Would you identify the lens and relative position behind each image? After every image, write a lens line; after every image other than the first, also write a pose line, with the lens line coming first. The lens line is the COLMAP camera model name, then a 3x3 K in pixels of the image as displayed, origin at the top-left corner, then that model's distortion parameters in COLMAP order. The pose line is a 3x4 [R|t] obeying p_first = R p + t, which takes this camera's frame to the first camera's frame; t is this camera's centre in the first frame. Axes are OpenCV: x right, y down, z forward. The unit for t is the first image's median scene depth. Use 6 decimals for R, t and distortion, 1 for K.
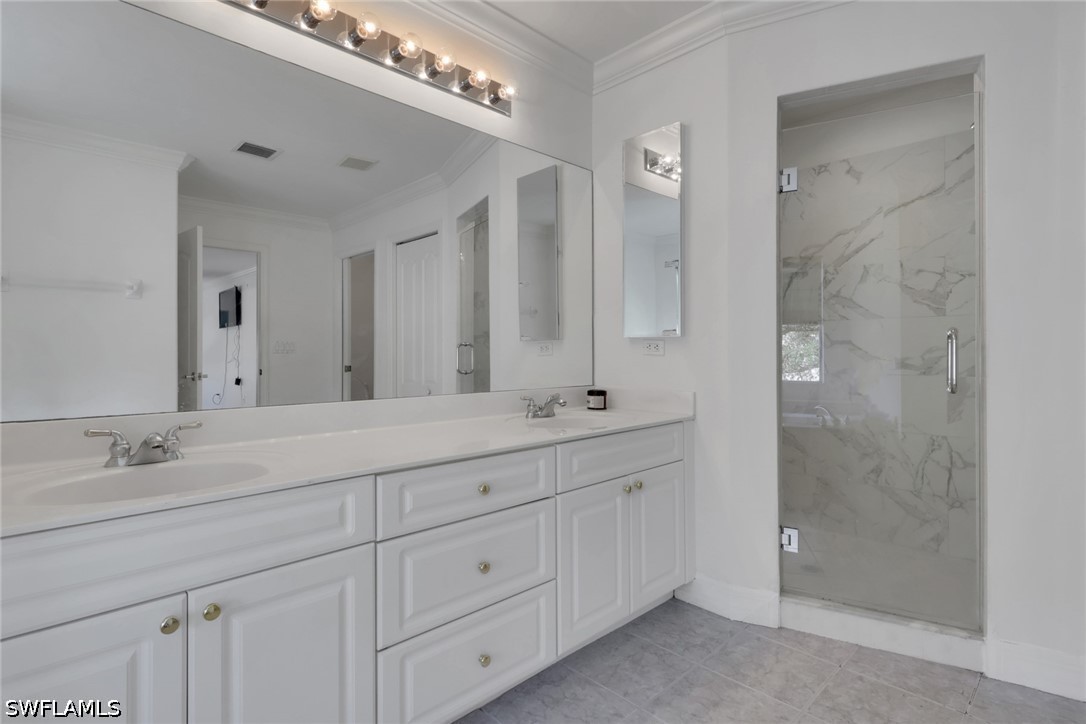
lens RADIAL K [[539.5, 0, 535.0], [0, 539.5, 354.1], [0, 0, 1]] dist [0.000684, 0.001018]
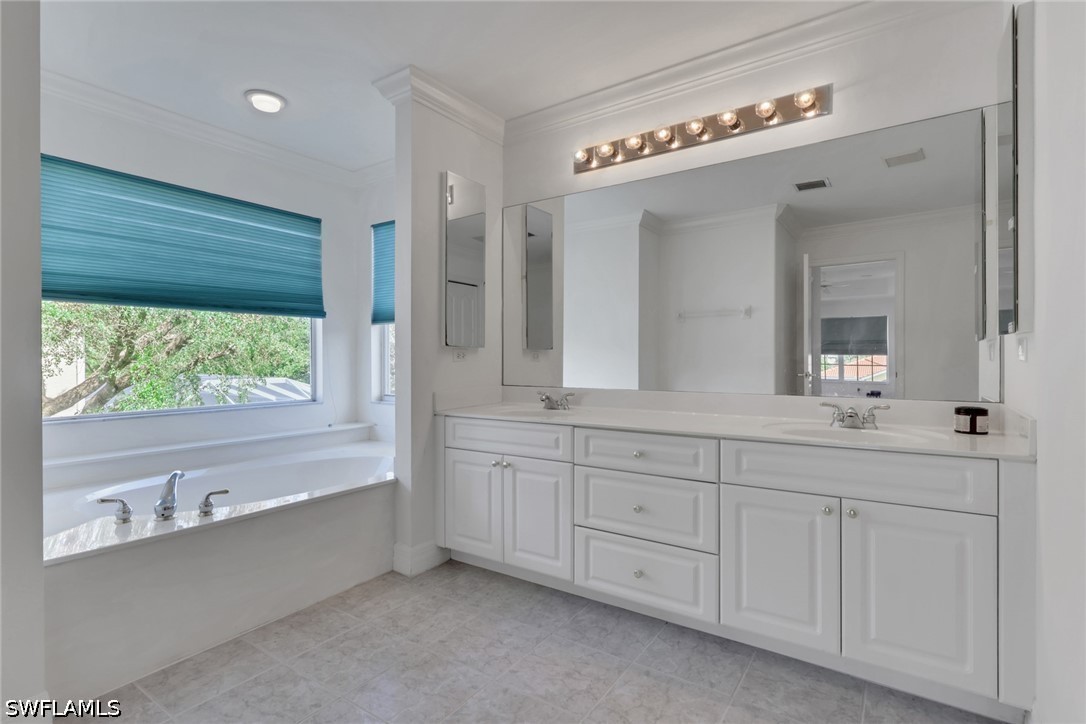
lens RADIAL K [[520.2, 0, 542.5], [0, 520.2, 366.5], [0, 0, 1]] dist [0.000938, 0.000549]
pose [[0.201803, 0.015180, -0.979308, 1.082870], [0.002292, 0.999870, 0.015971, -0.003346], [0.979423, -0.005468, 0.201742, 0.430801]]
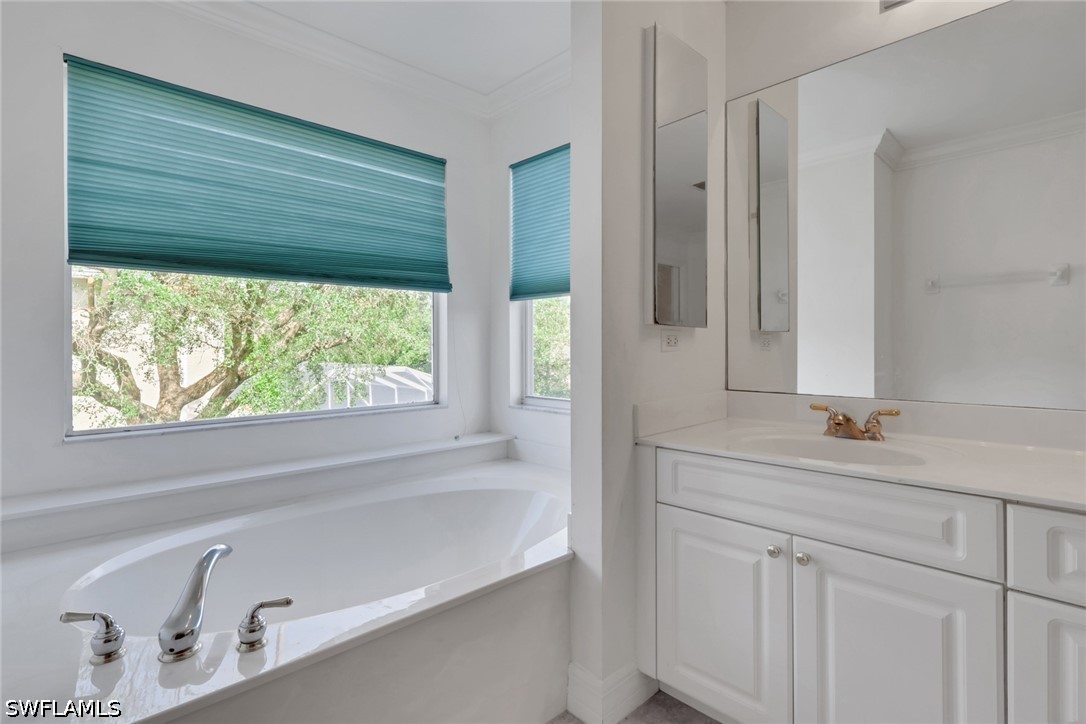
lens RADIAL K [[530.3, 0, 541.4], [0, 530.3, 354.2], [0, 0, 1]] dist [-0.000466, 0.000932]
pose [[-0.005676, 0.013572, -0.999892, 0.373450], [0.004291, 0.999899, 0.013548, -0.002636], [0.999975, -0.004213, -0.005734, 0.261249]]
